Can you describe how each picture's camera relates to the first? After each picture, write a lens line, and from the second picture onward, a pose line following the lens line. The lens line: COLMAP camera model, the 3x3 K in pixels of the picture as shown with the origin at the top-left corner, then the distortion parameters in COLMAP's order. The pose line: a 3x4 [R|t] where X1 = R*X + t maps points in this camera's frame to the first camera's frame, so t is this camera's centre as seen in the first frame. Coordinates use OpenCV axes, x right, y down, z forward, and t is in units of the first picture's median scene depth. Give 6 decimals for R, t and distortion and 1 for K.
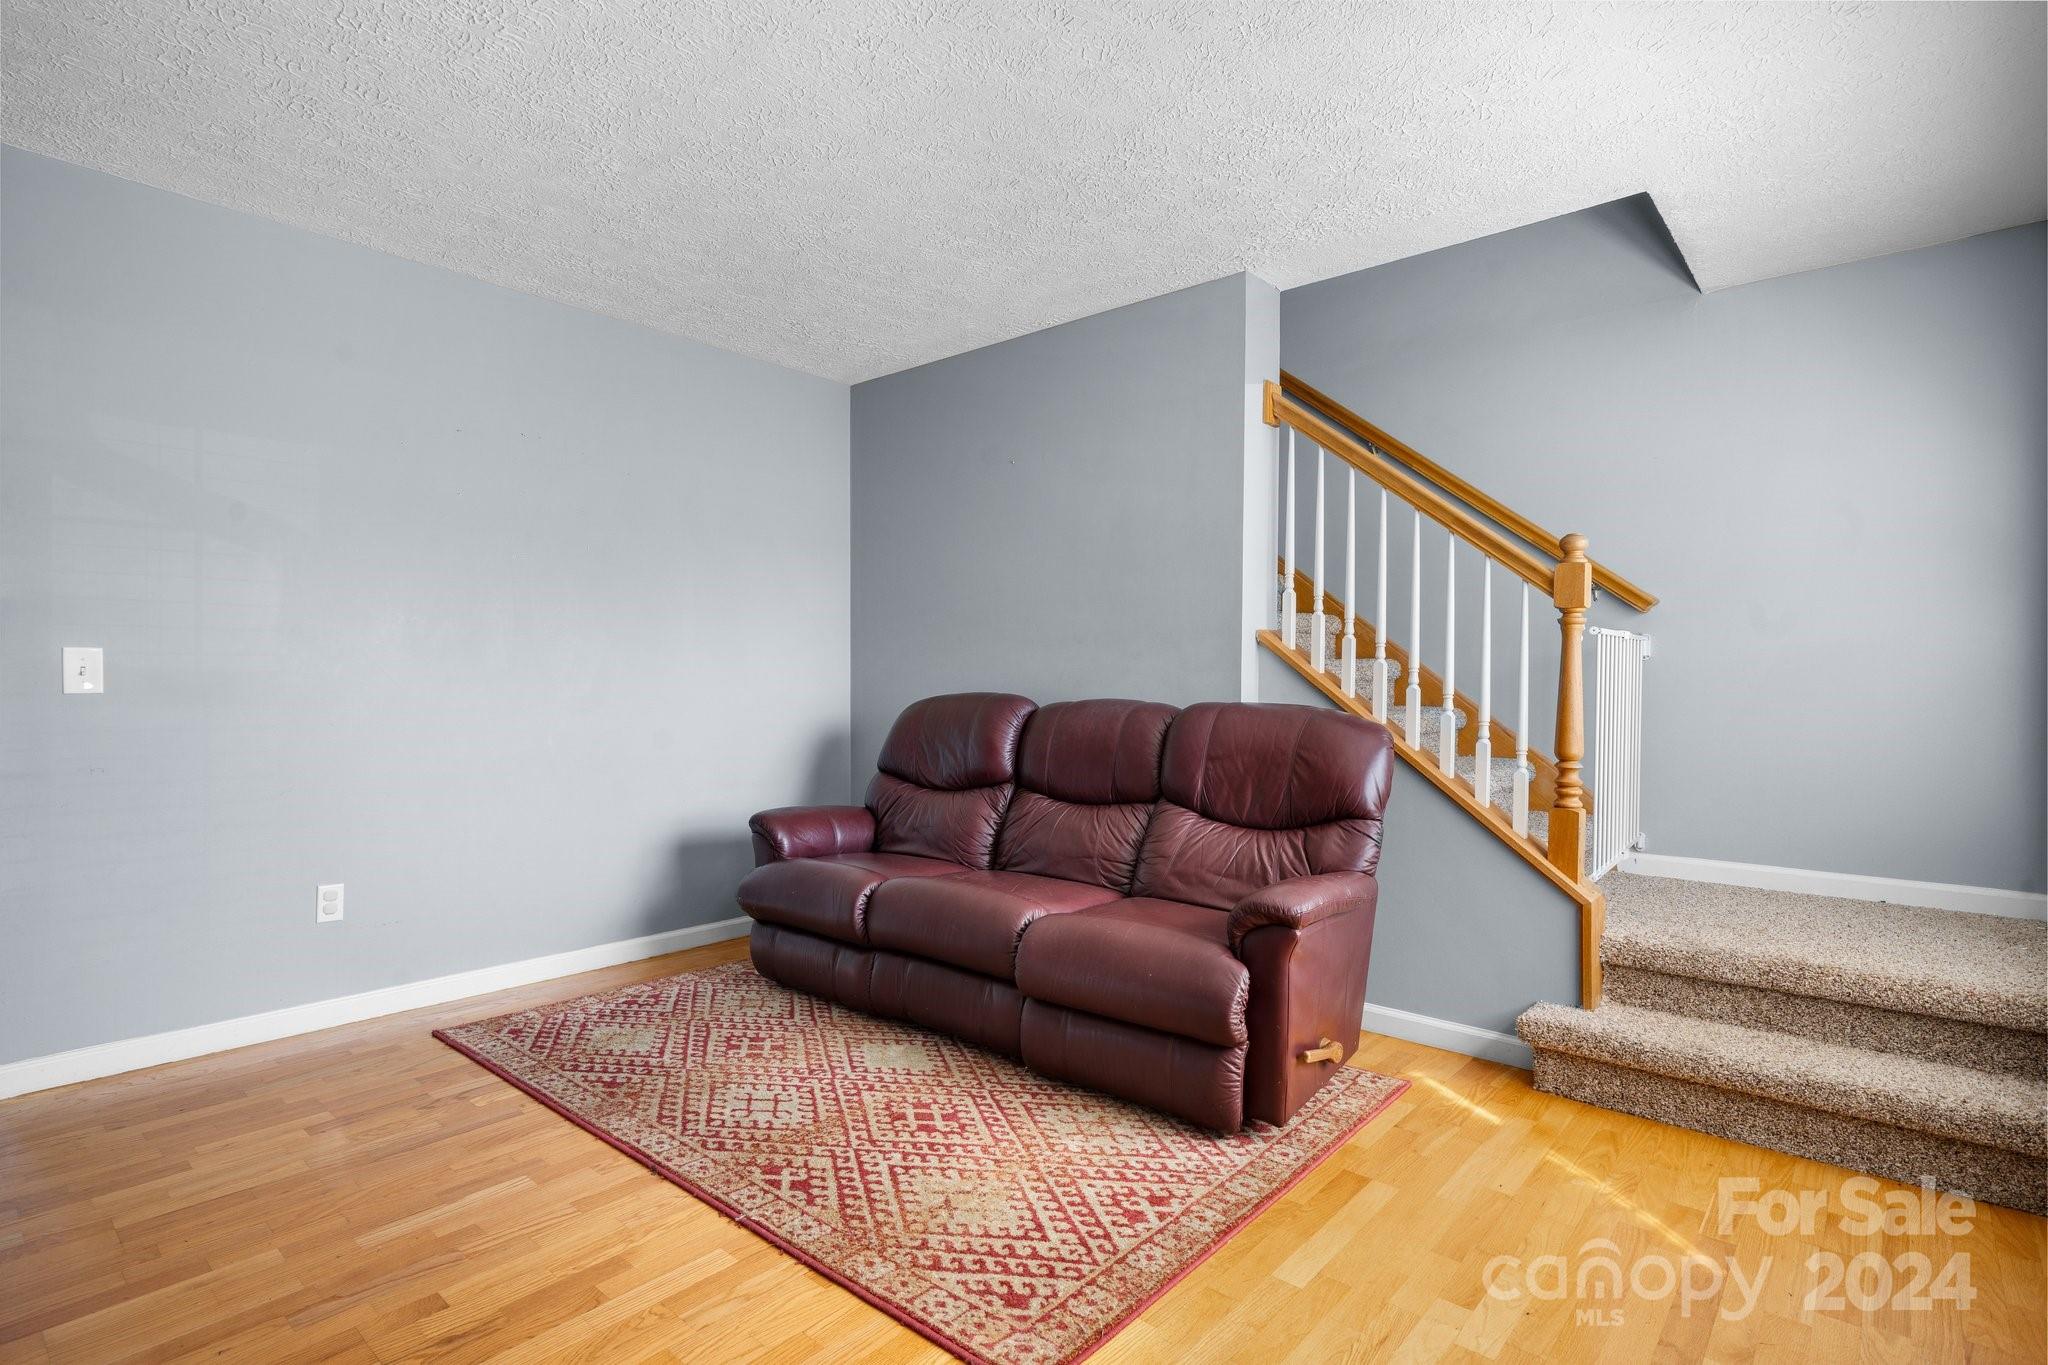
lens RADIAL K [[1004.6, 0, 1017.8], [0, 1004.6, 676.2], [0, 0, 1]] dist [0.000194, -0.000141]
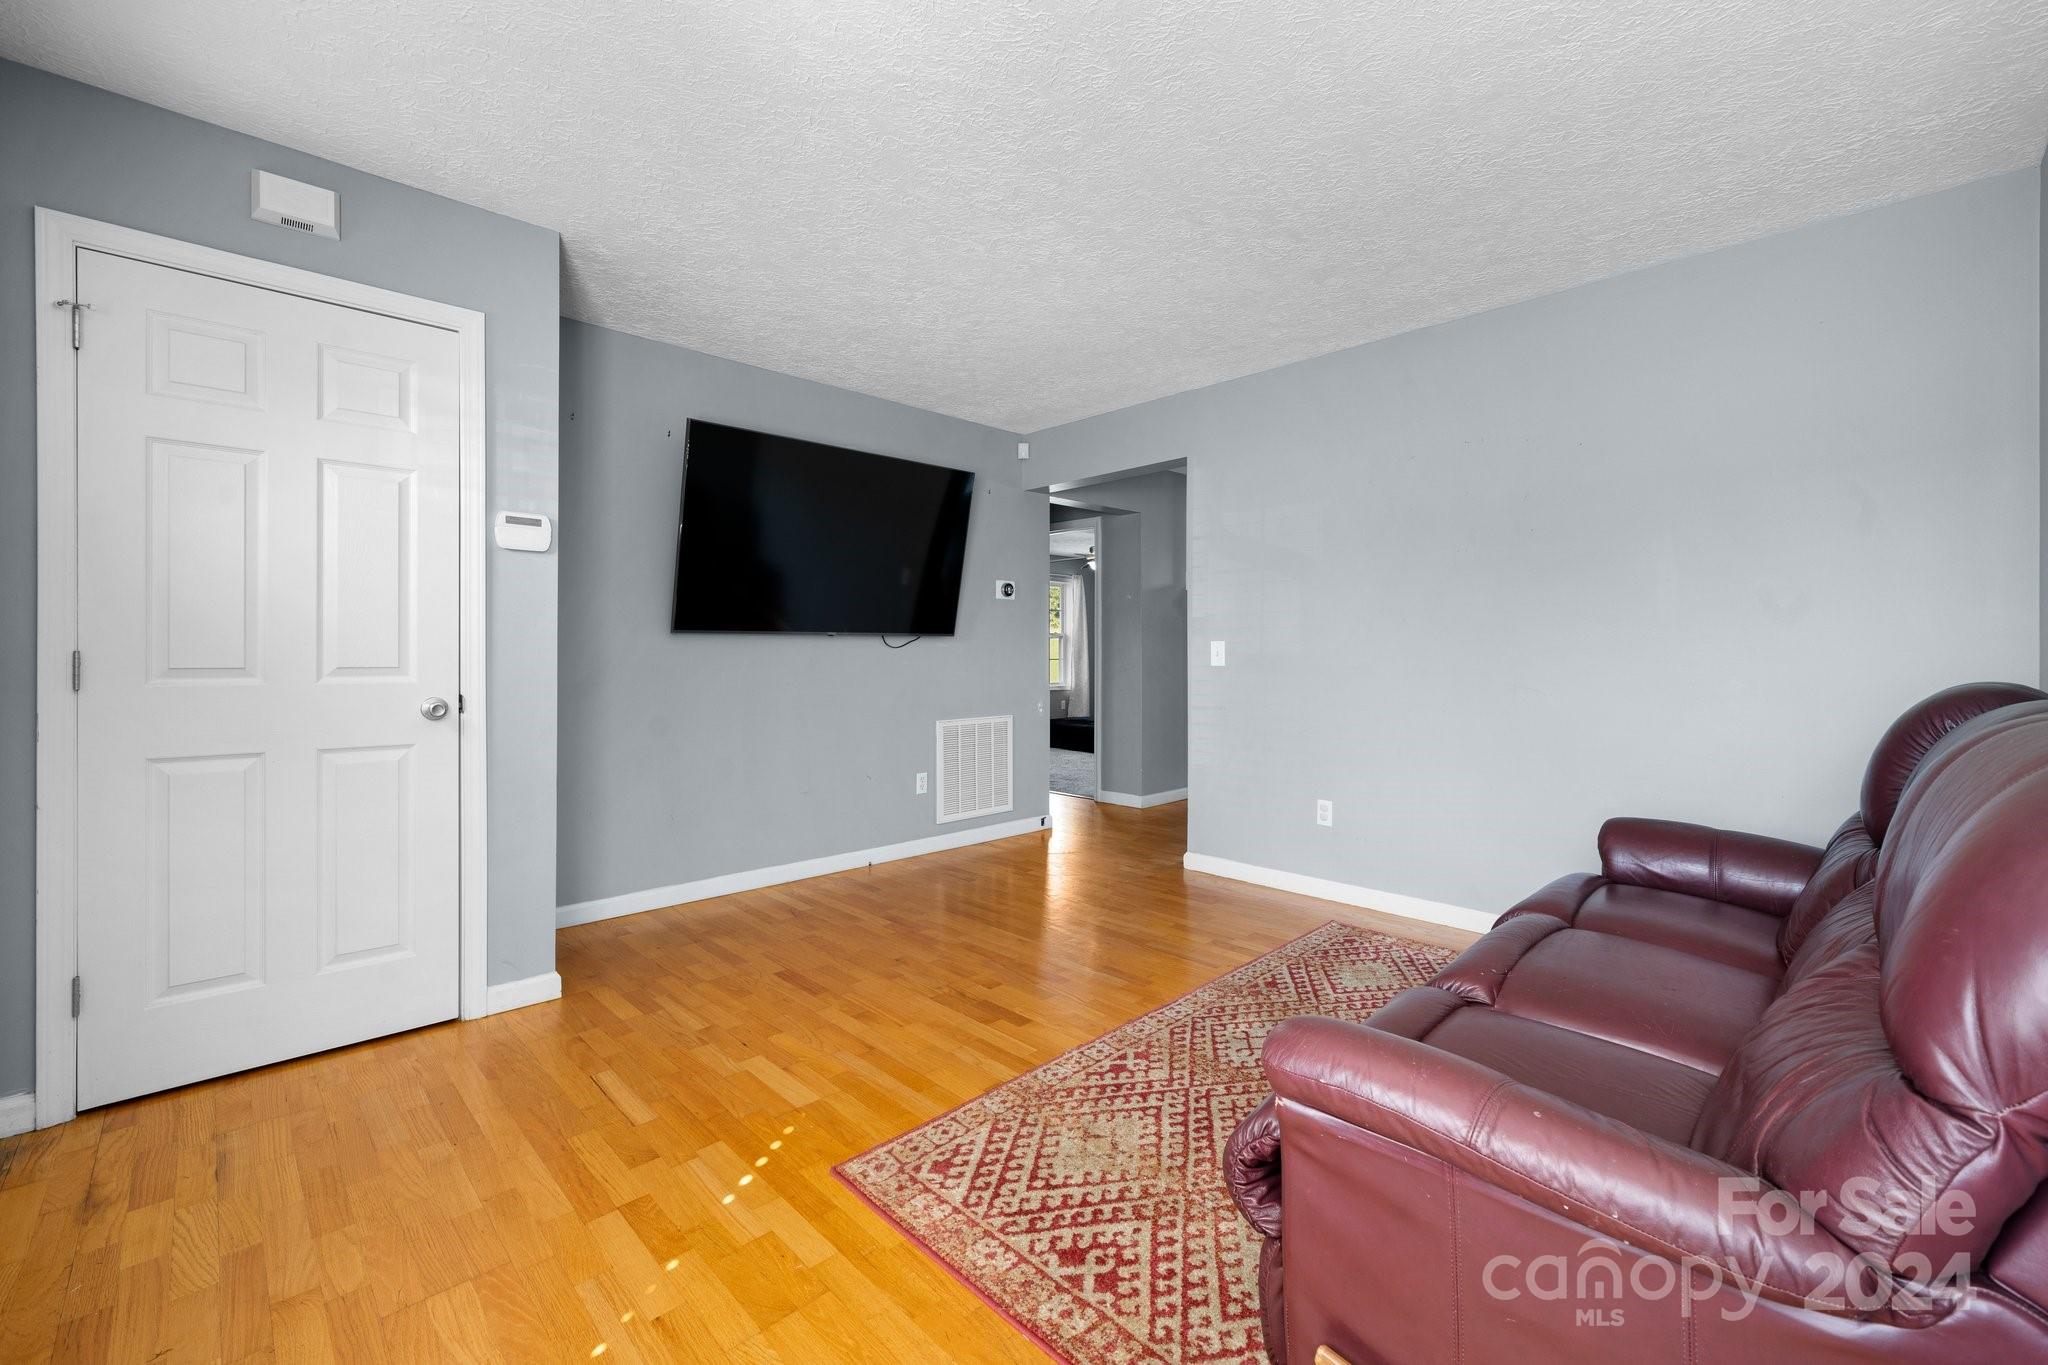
lens RADIAL K [[849.5, 0, 1020.7], [0, 849.5, 666.8], [0, 0, 1]] dist [0.002272, 0.000052]
pose [[-0.085325, 0.009281, -0.996310, 0.708829], [0.002053, 0.999956, 0.009139, 0.003643], [0.996351, -0.001266, -0.085340, 0.829534]]
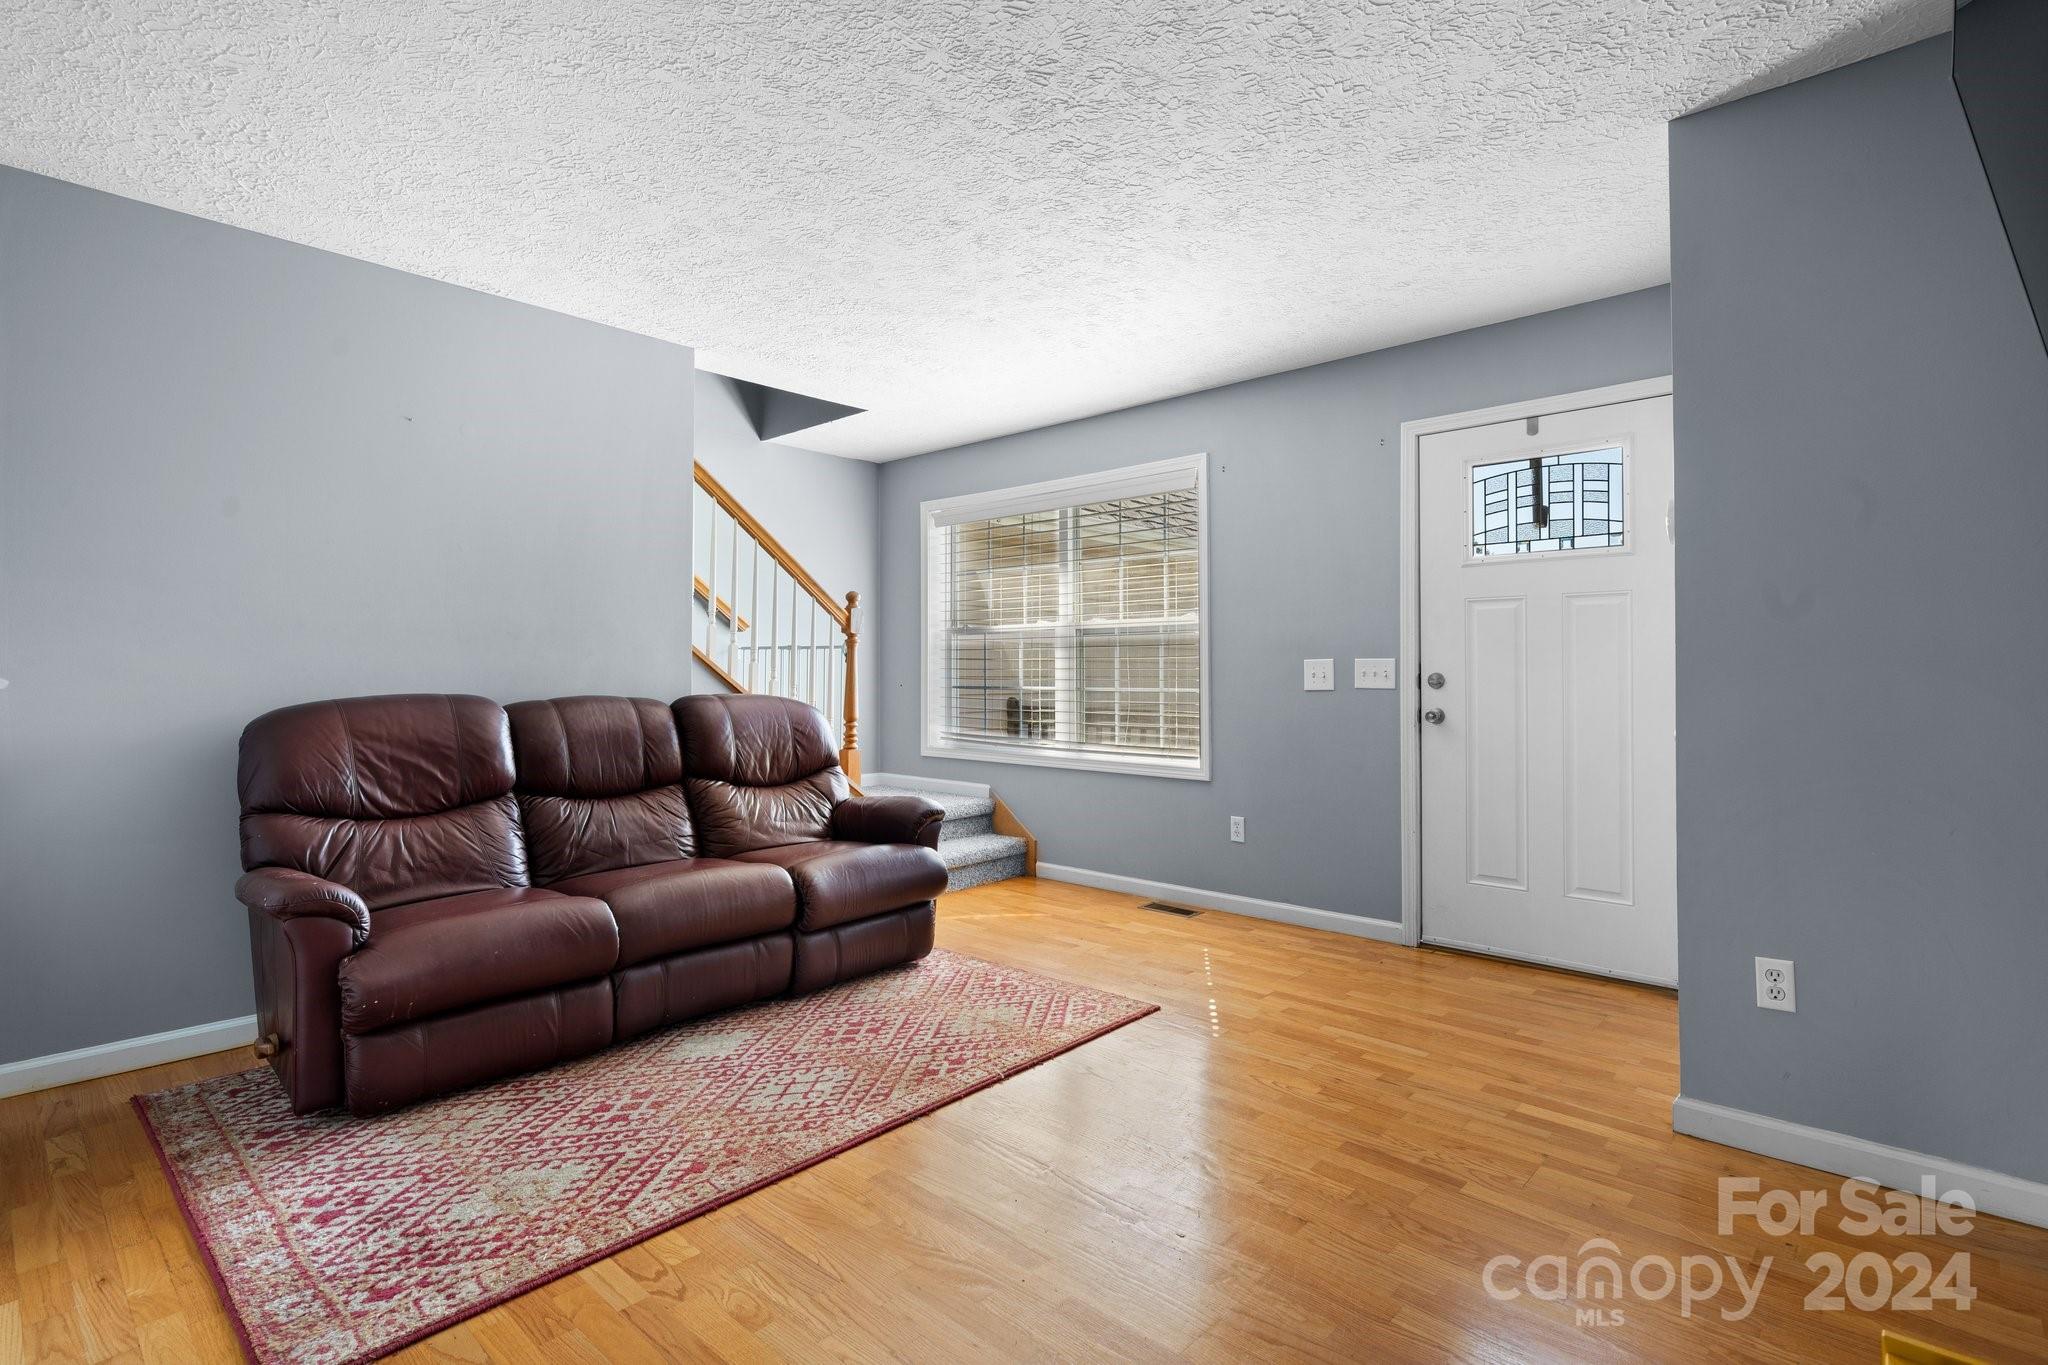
lens RADIAL K [[966.9, 0, 1023.6], [0, 966.9, 679.7], [0, 0, 1]] dist [0.002624, 0.000621]
pose [[0.028867, -0.010570, 0.999527, -1.264538], [-0.003564, 0.999937, 0.010677, -0.007817], [-0.999577, -0.003870, 0.028828, 0.751420]]
